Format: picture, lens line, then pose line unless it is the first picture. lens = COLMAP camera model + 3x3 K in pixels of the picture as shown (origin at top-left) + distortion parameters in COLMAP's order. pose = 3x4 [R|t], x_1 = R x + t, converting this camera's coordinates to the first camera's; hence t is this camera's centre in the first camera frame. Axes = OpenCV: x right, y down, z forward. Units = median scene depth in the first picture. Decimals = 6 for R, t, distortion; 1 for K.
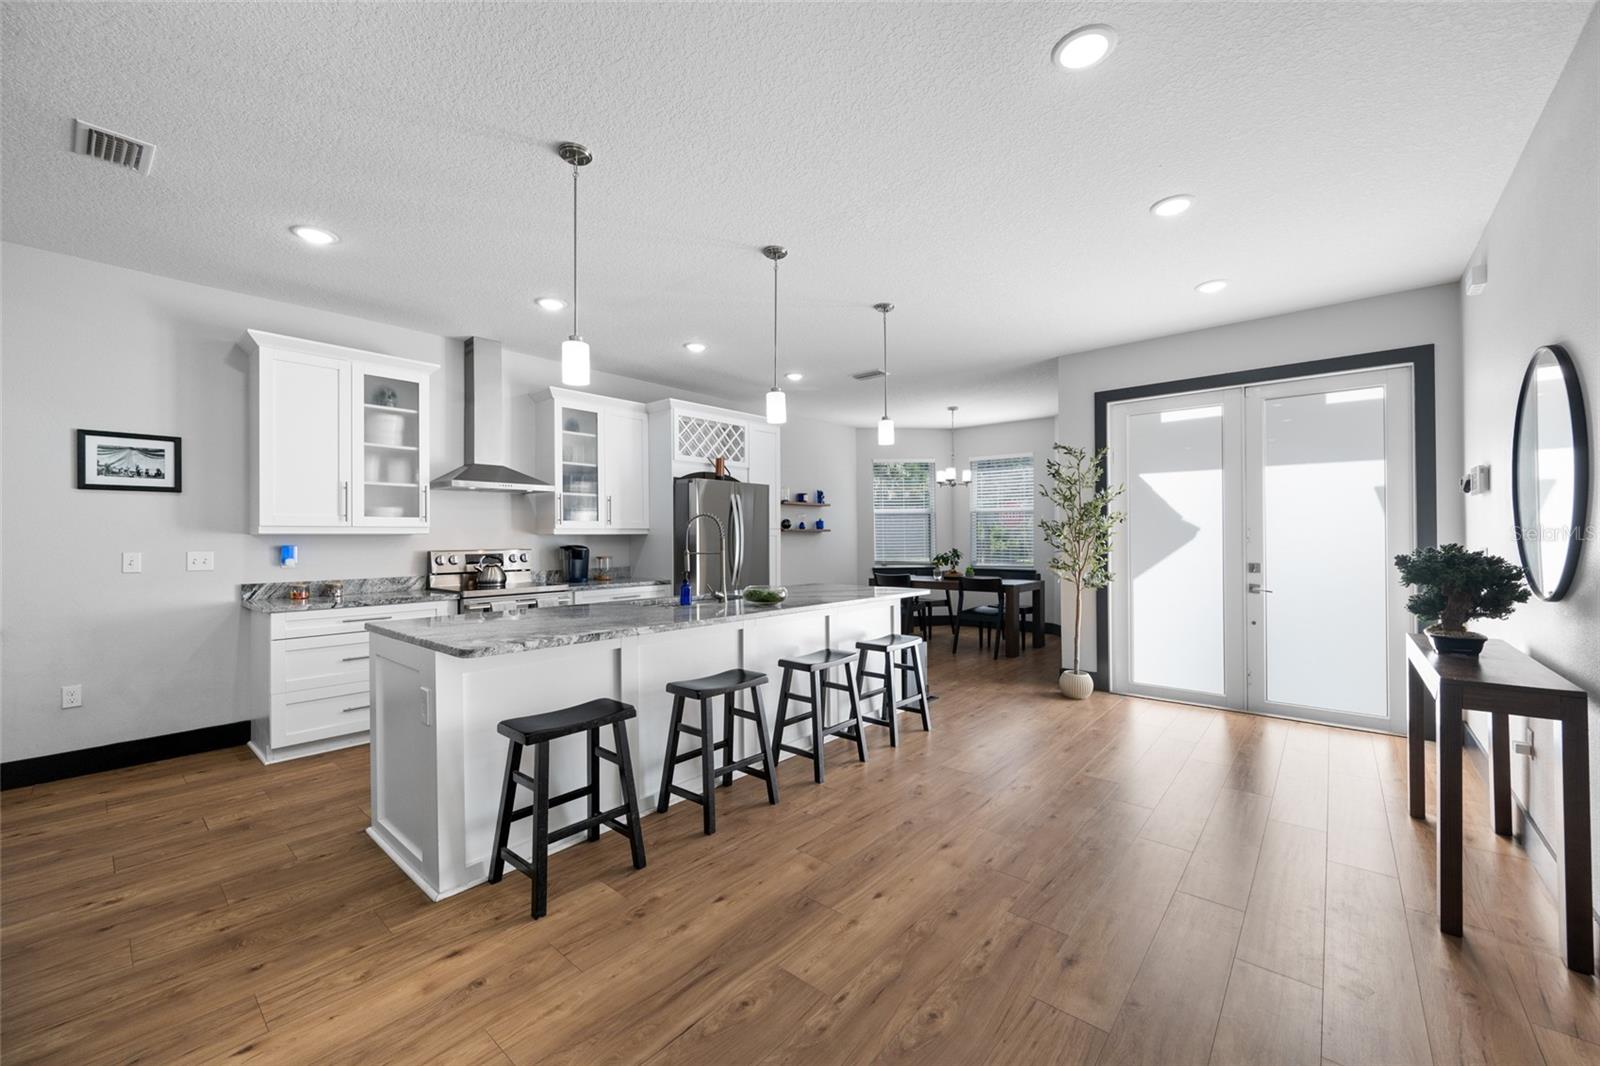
lens RADIAL K [[629.5, 0, 804.9], [0, 629.5, 528.3], [0, 0, 1]] dist [-0.000519, 0.001861]
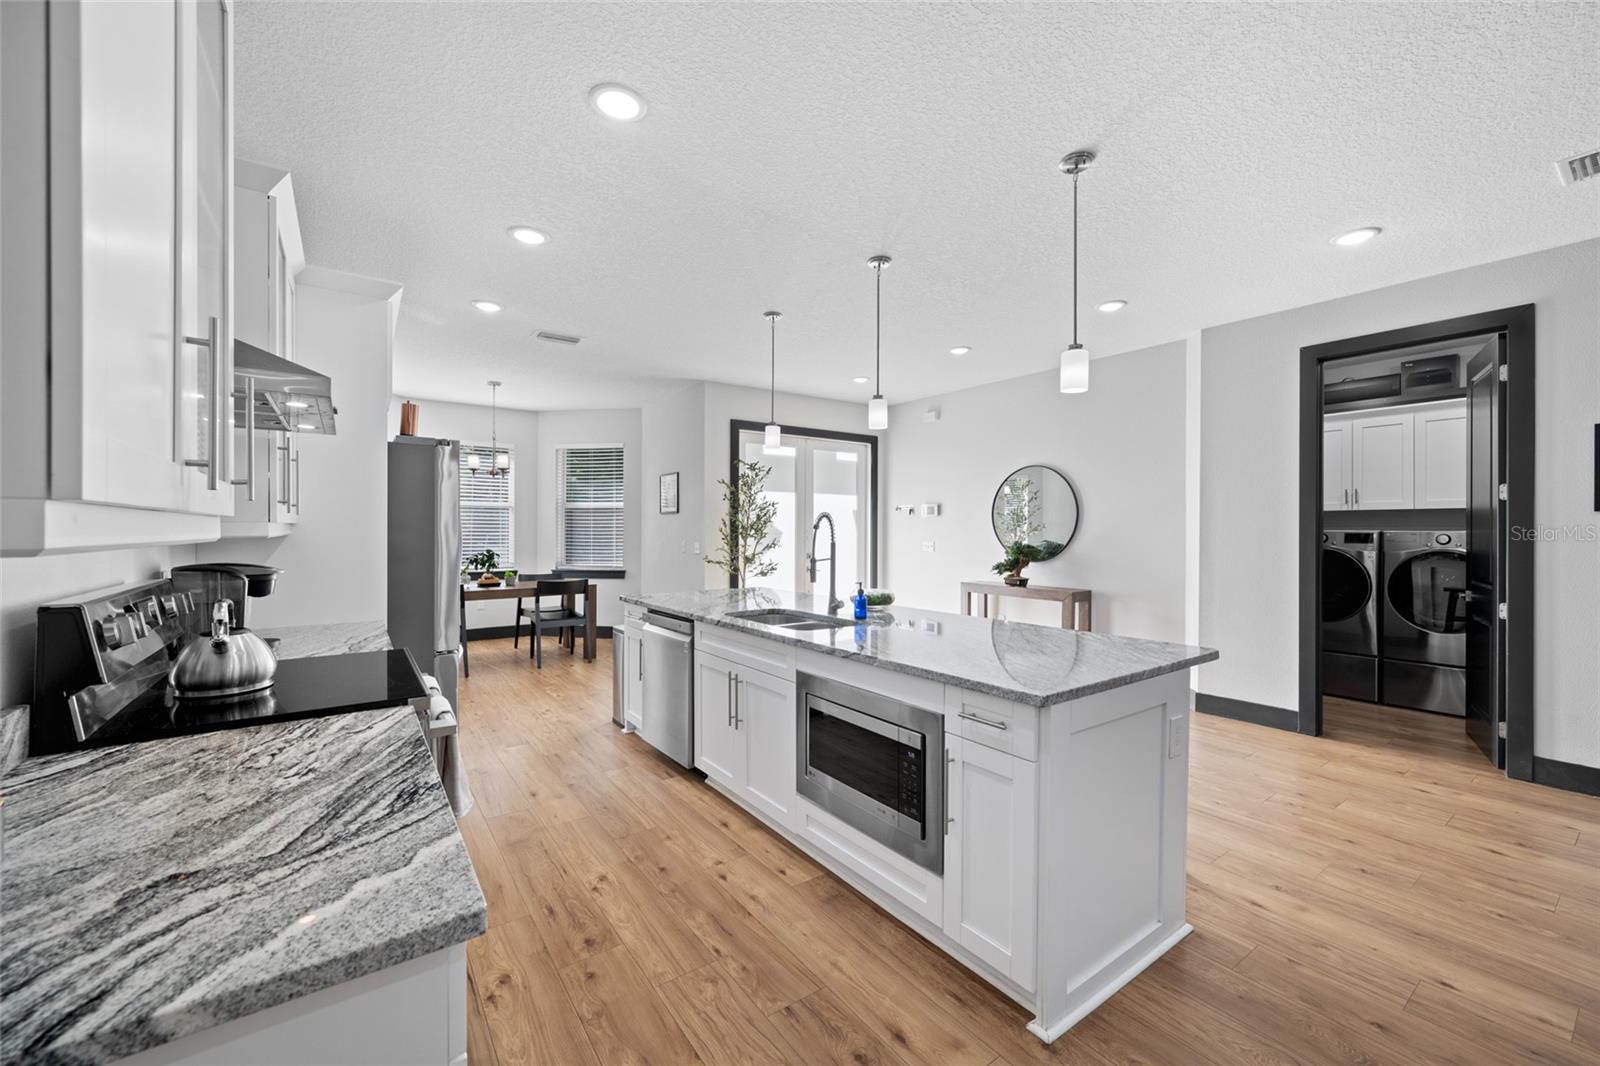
lens RADIAL K [[629.5, 0, 806.5], [0, 629.5, 528.0], [0, 0, 1]] dist [-0.000519, 0.001861]
pose [[0.237721, 0.007671, 0.971303, -0.901745], [-0.015943, 0.999865, -0.003994, -0.000897], [-0.971203, -0.014536, 0.237812, 0.732653]]
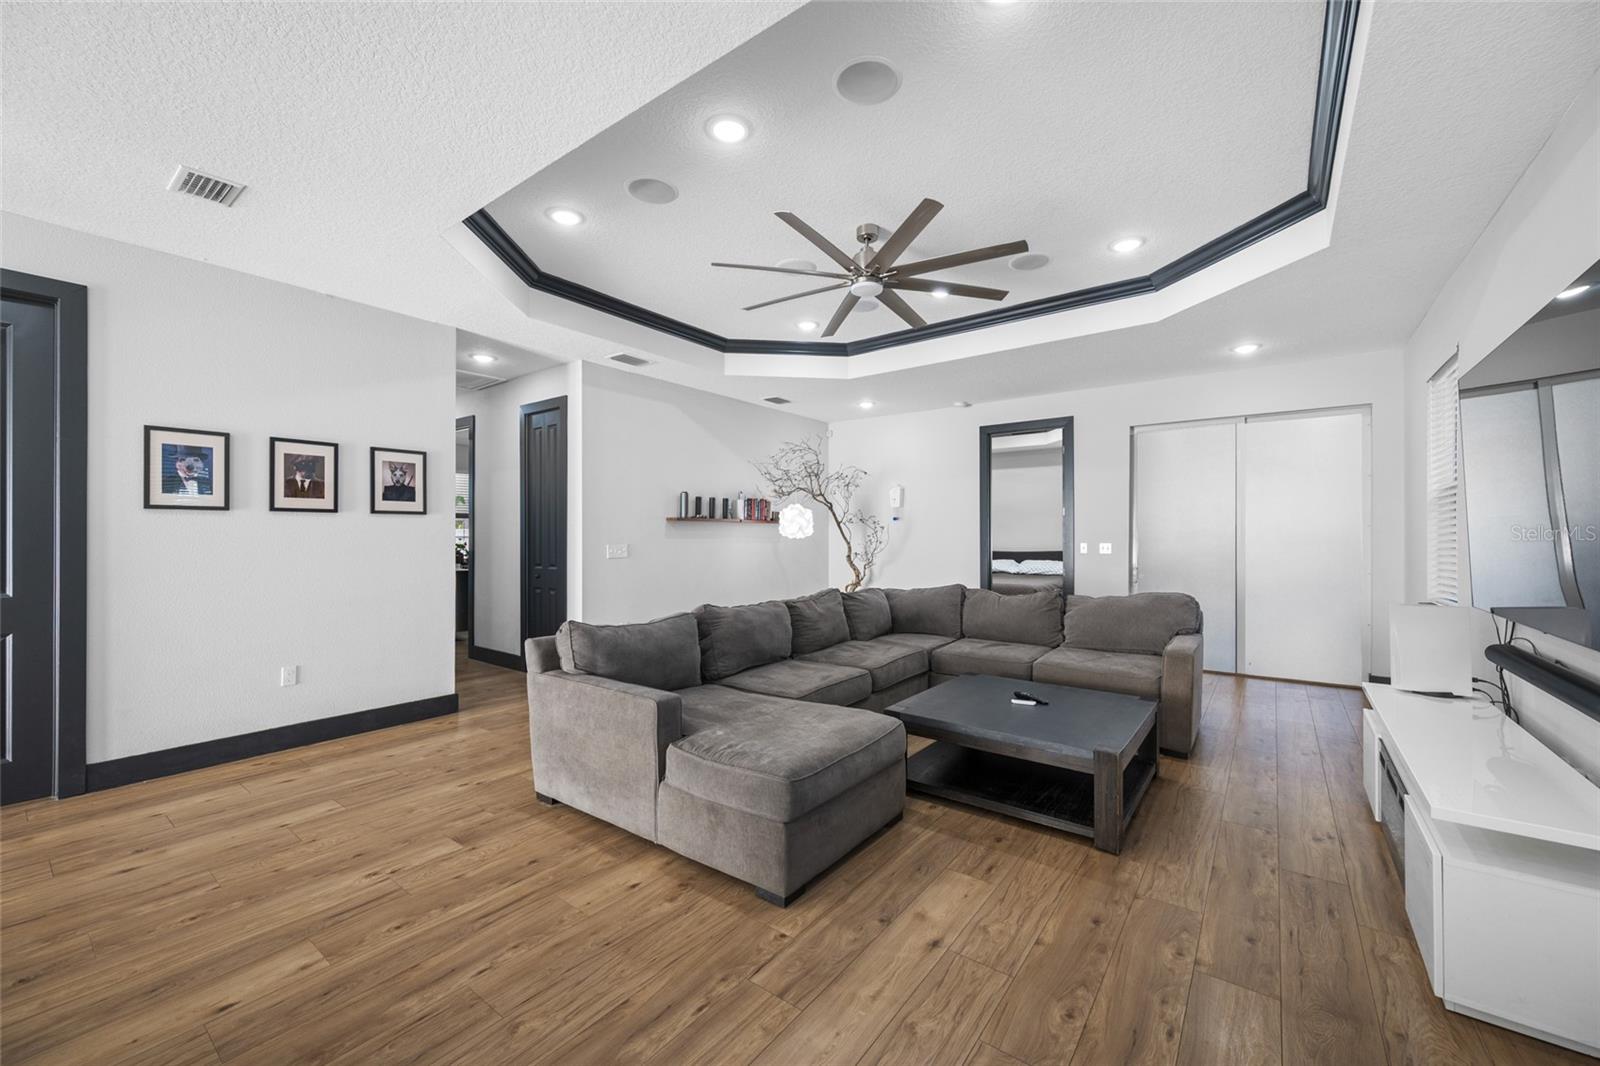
lens RADIAL K [[629.5, 0, 803.3], [0, 629.5, 533.9], [0, 0, 1]] dist [-0.000519, 0.001861]
pose [[-0.997998, 0.004538, -0.063078, -0.706002], [0.005681, 0.999823, -0.017961, 0.011969], [0.062985, -0.018283, -0.997847, 0.842398]]
